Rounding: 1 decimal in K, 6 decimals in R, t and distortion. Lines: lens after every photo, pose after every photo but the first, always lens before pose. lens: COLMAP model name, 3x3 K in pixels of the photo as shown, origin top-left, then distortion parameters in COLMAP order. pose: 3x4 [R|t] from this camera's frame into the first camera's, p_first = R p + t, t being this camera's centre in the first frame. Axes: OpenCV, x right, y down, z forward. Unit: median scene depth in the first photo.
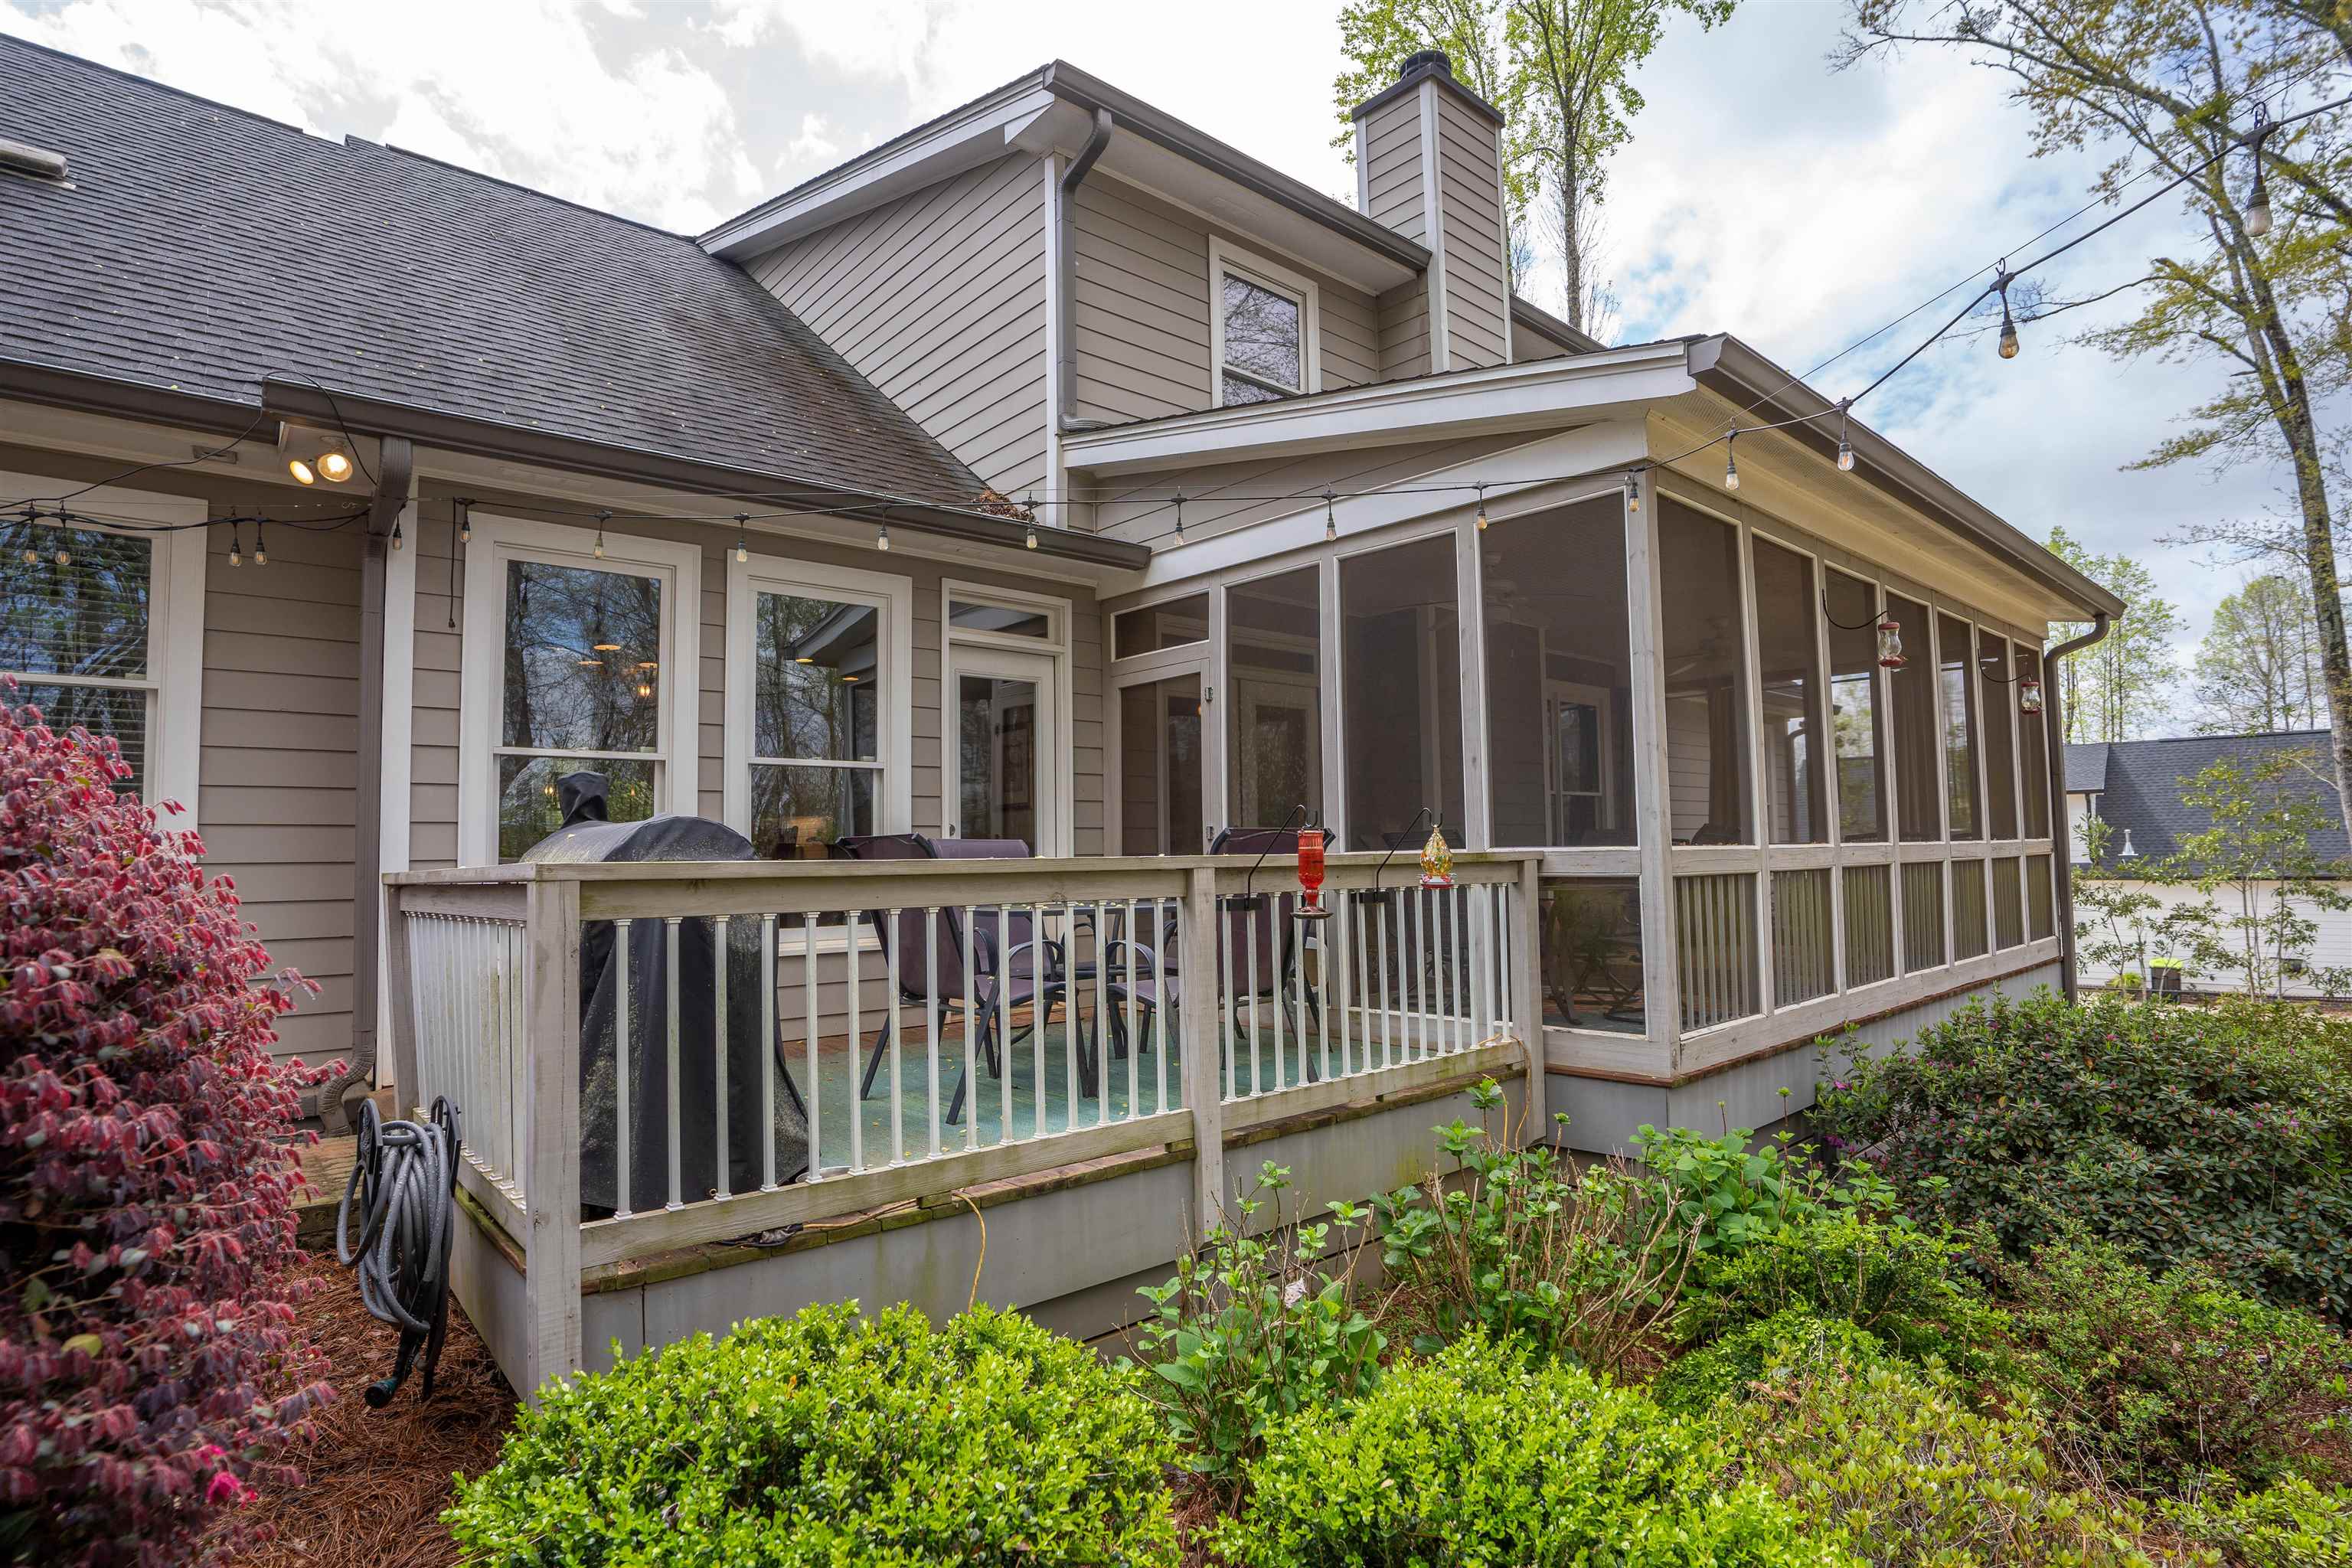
lens RADIAL K [[1186.9, 0, 1159.2], [0, 1186.9, 791.9], [0, 0, 1]] dist [-0.082707, 0.040607]
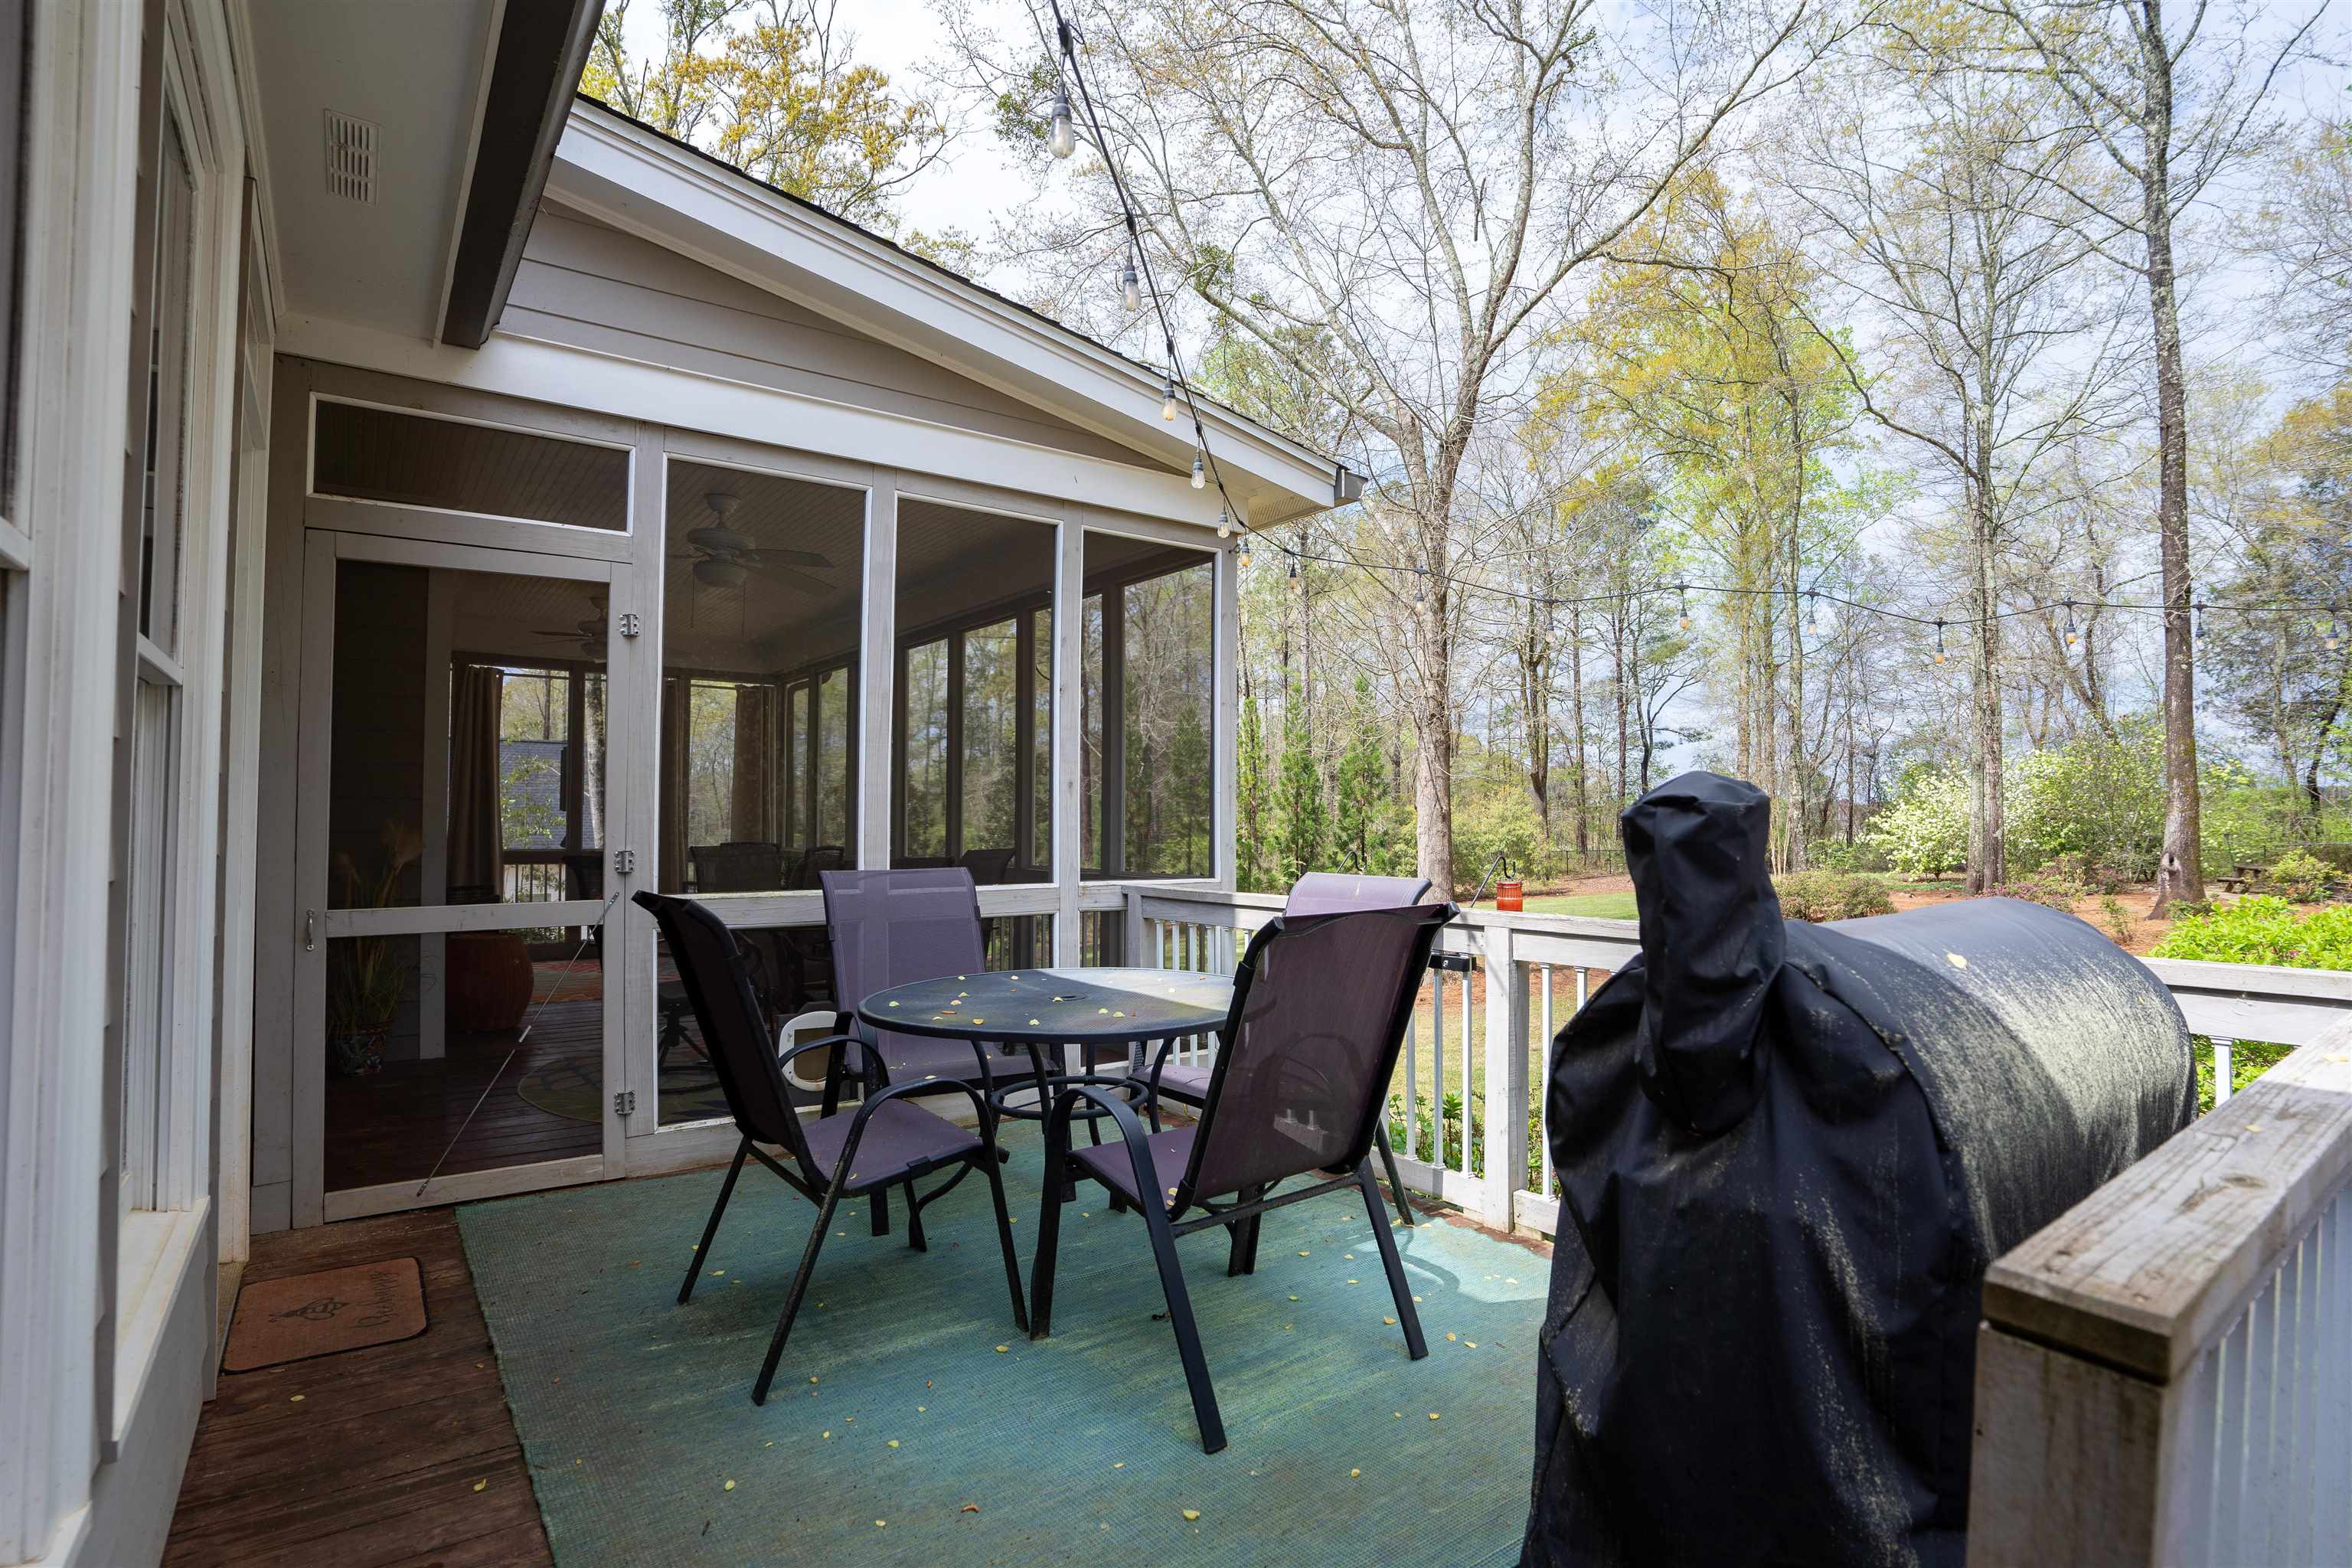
lens RADIAL K [[1186.9, 0, 1159.2], [0, 1186.9, 791.9], [0, 0, 1]] dist [-0.082707, 0.040607]
pose [[0.112791, 0.054626, 0.992116, -0.456550], [-0.059148, 0.997086, -0.048176, 0.009129], [-0.991857, -0.053248, 0.115693, 0.626249]]
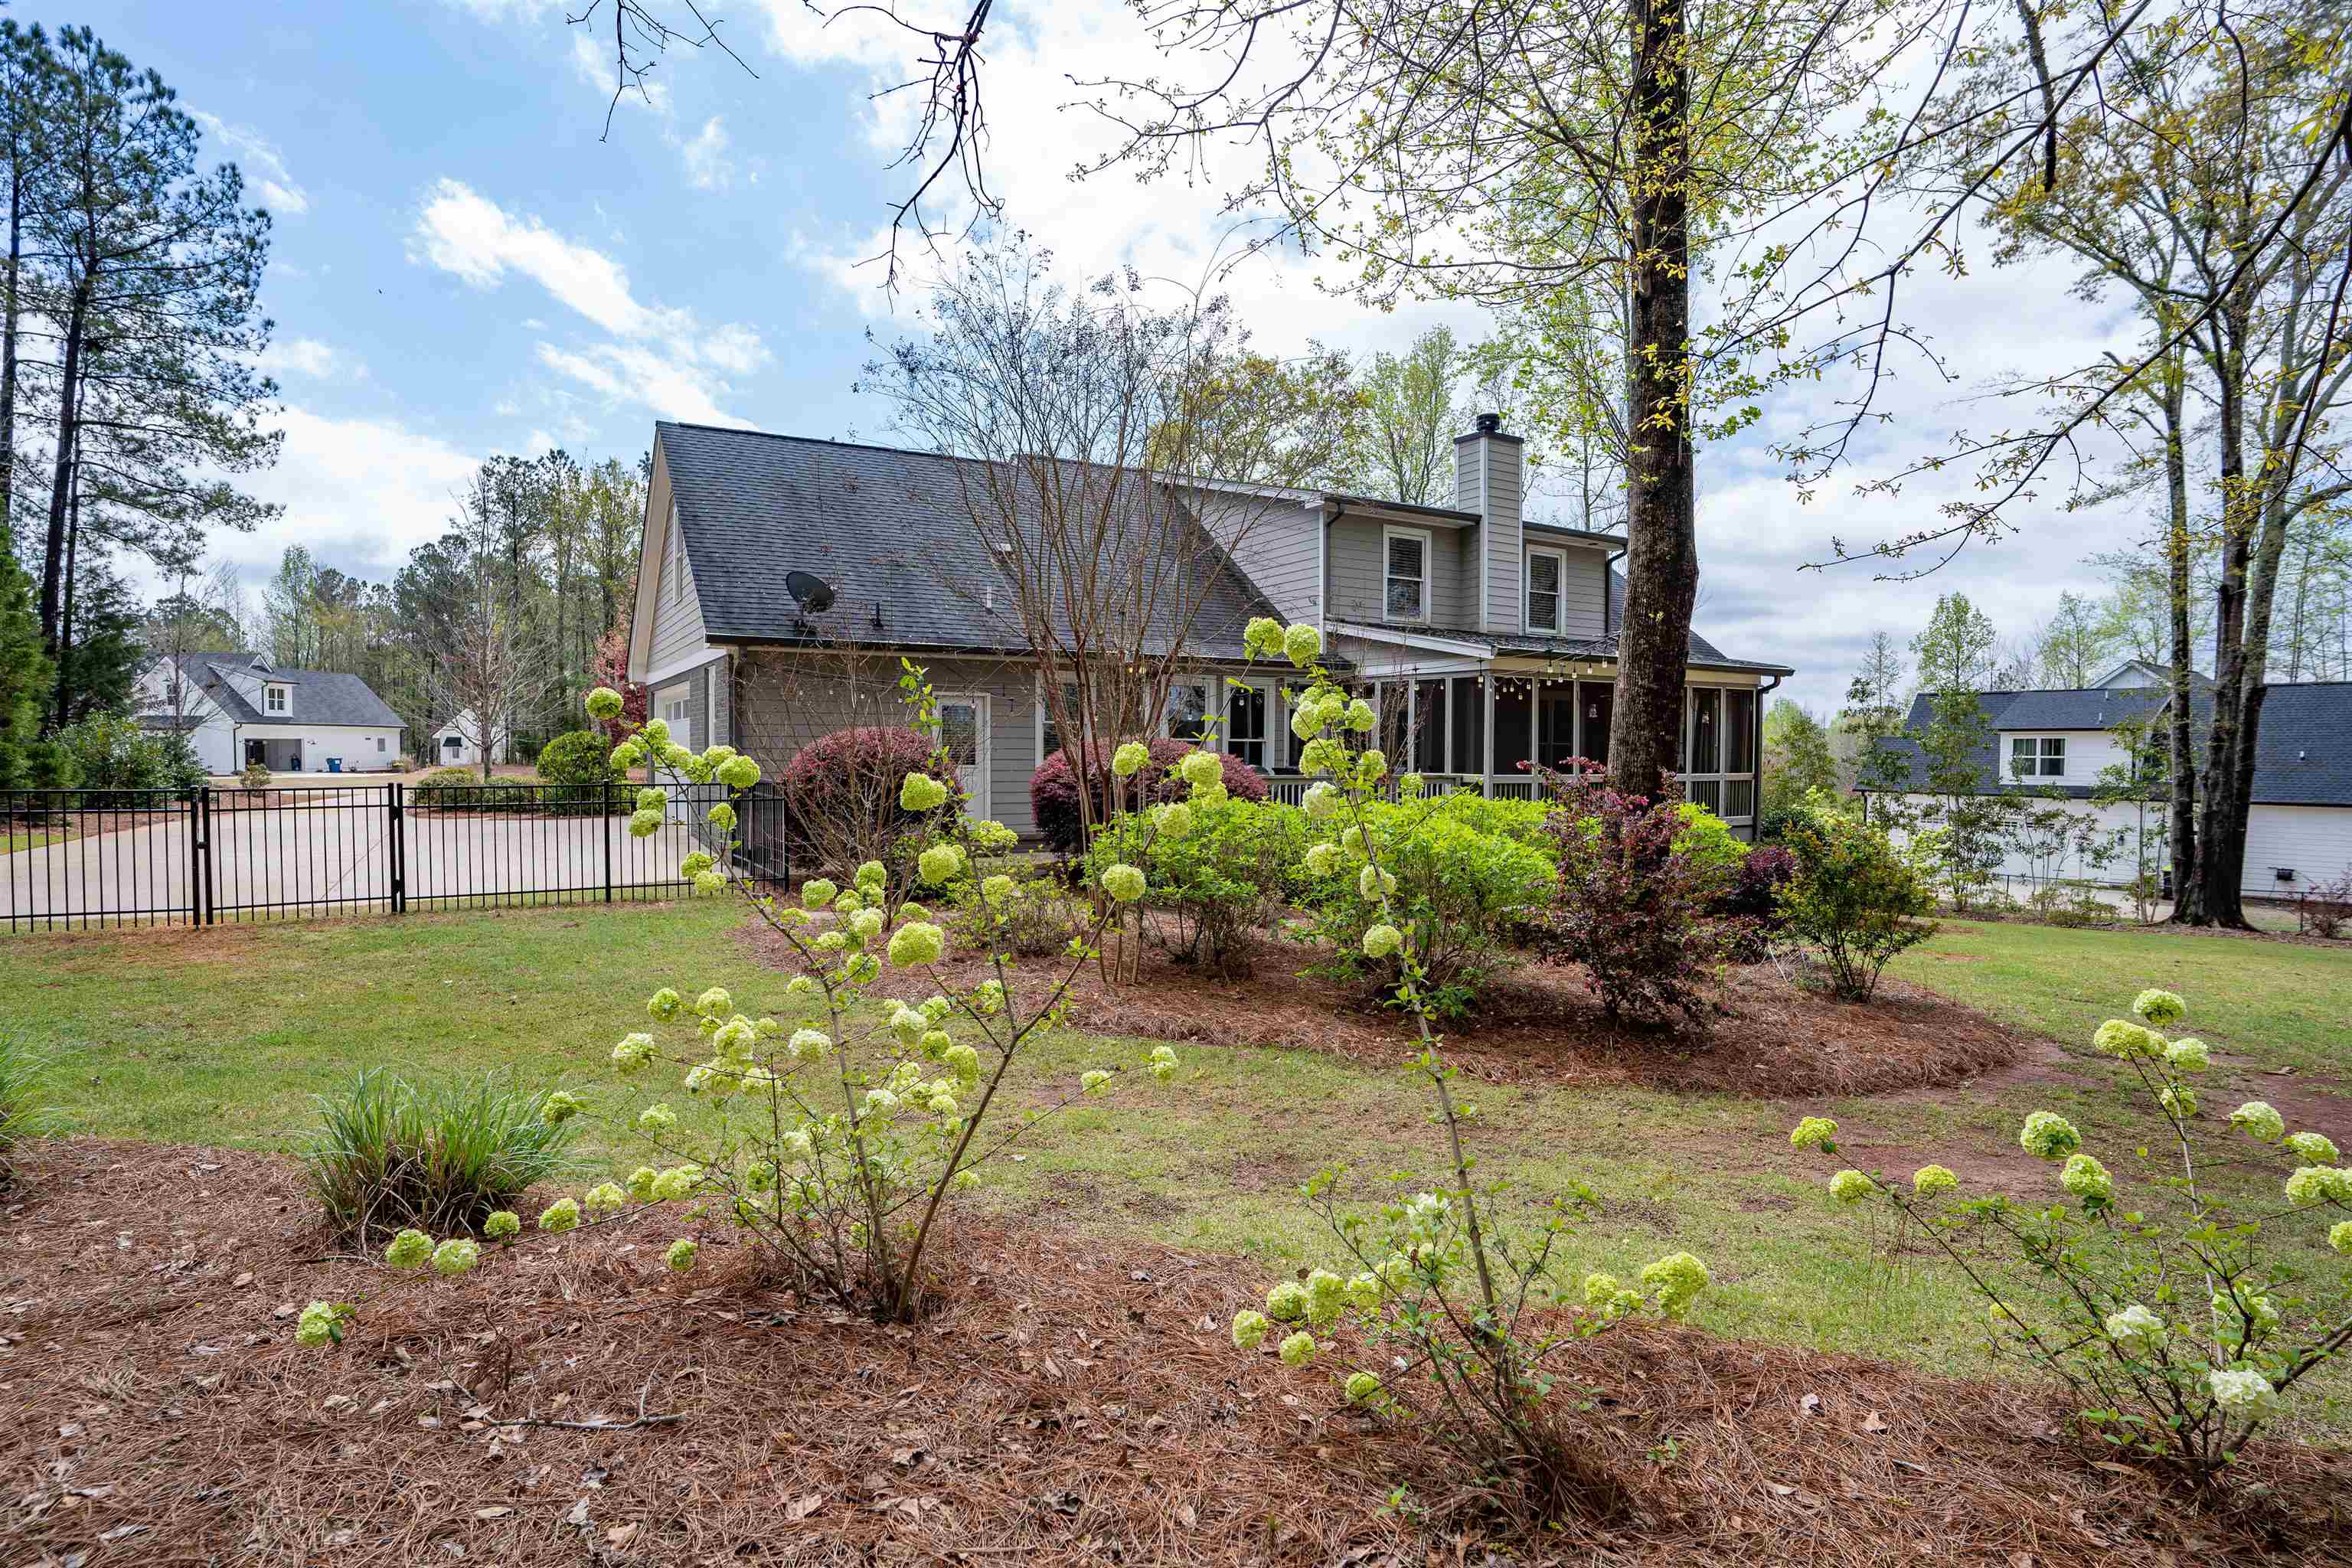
lens RADIAL K [[1186.9, 0, 1159.2], [0, 1186.9, 791.9], [0, 0, 1]] dist [-0.082707, 0.040607]
pose [[0.983141, 0.021420, -0.181590, 0.047696], [-0.006799, 0.996710, 0.080759, -0.123104], [0.182723, -0.078163, 0.980053, -1.813587]]
